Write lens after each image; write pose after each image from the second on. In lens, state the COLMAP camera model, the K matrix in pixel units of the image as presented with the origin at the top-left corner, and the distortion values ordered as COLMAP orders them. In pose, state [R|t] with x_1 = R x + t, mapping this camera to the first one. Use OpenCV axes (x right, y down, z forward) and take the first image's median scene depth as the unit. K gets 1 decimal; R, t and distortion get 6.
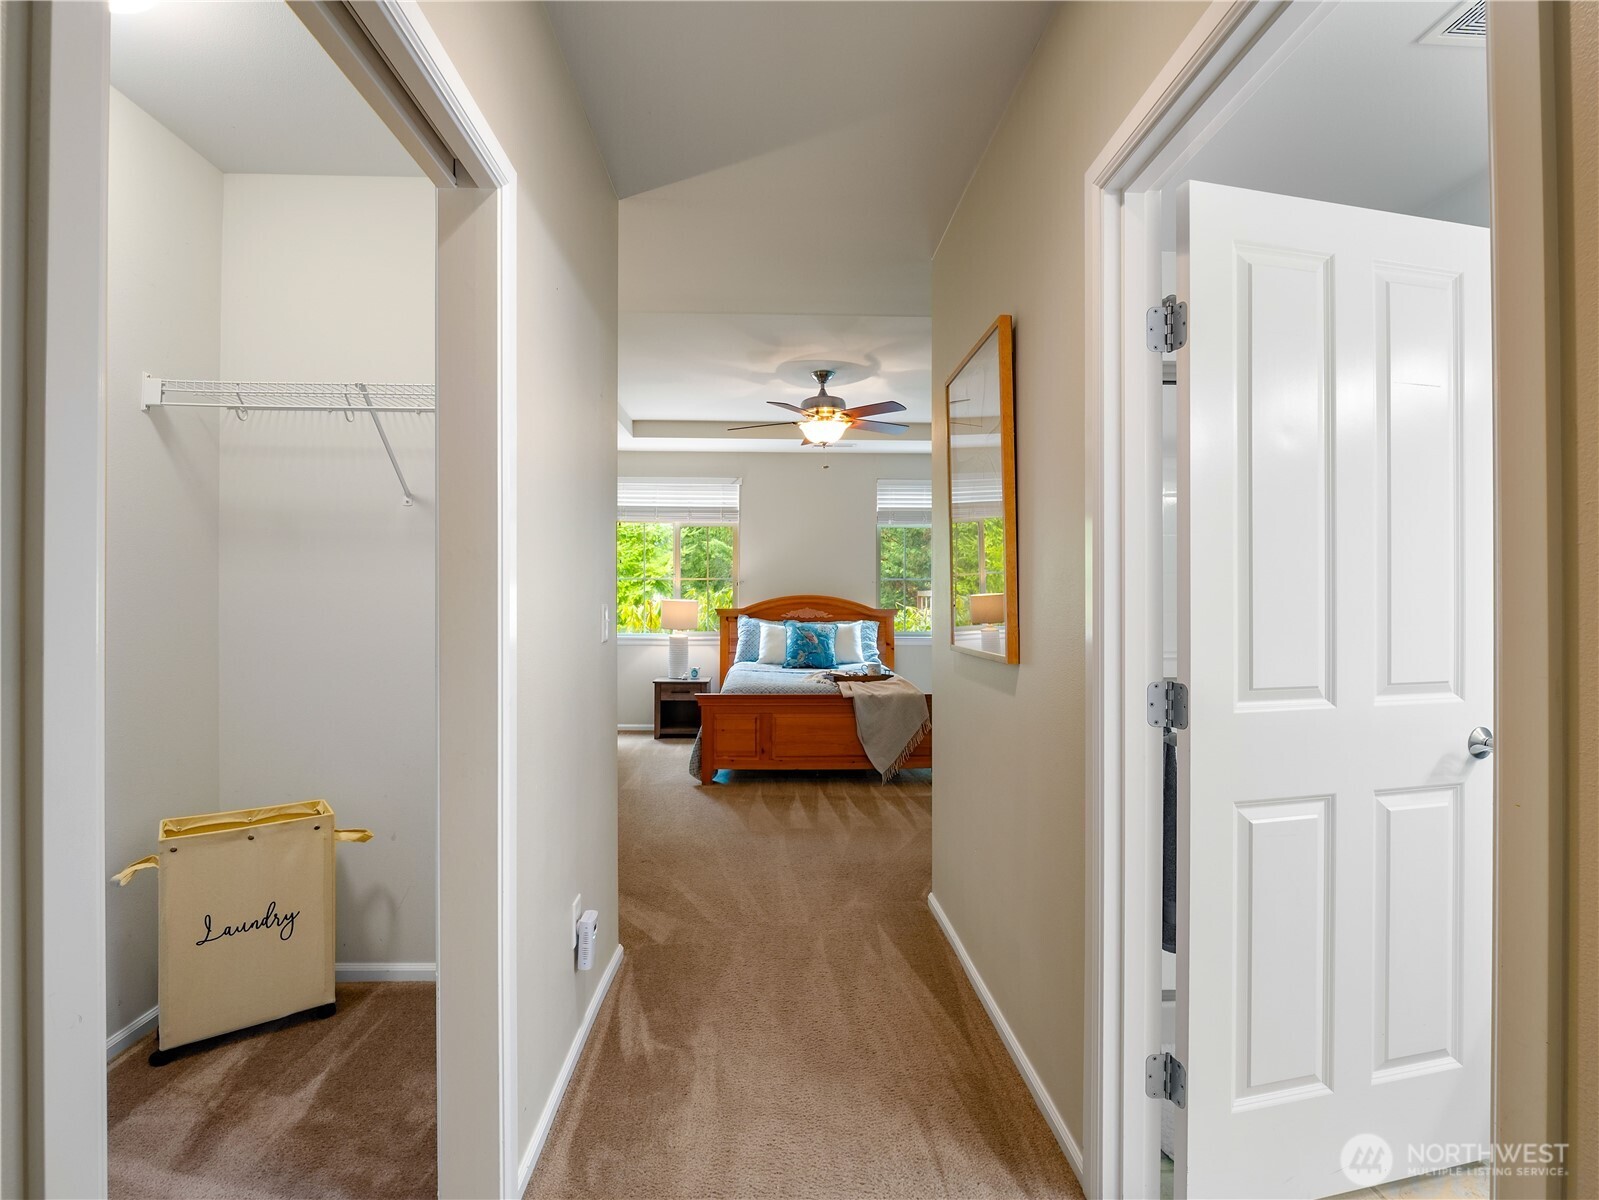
lens RADIAL K [[772.4, 0, 795.6], [0, 772.4, 597.2], [0, 0, 1]] dist [-0.009575, -0.006938]
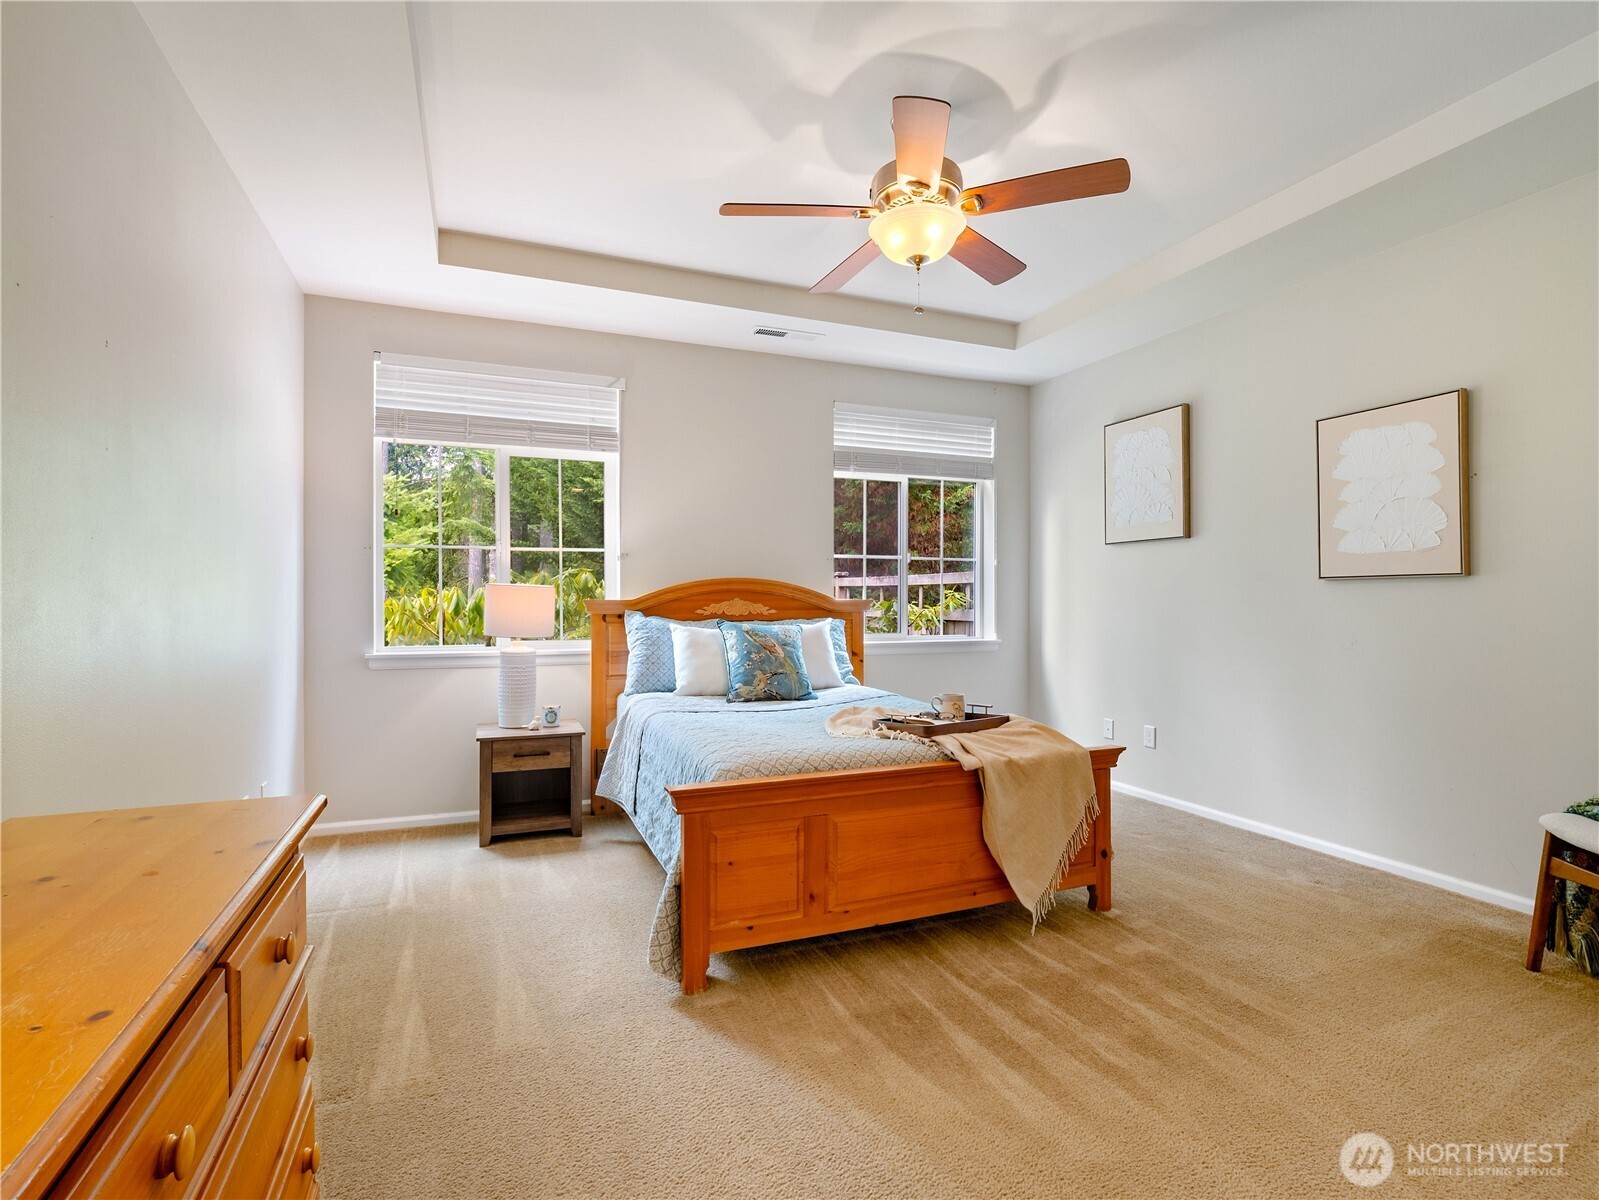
lens RADIAL K [[772.4, 0, 804.5], [0, 772.4, 603.4], [0, 0, 1]] dist [-0.009575, -0.006938]
pose [[0.936591, -0.007173, 0.350352, -0.159744], [0.003647, 0.999936, 0.010724, 0.011798], [-0.350407, -0.008766, 0.936557, 0.430930]]
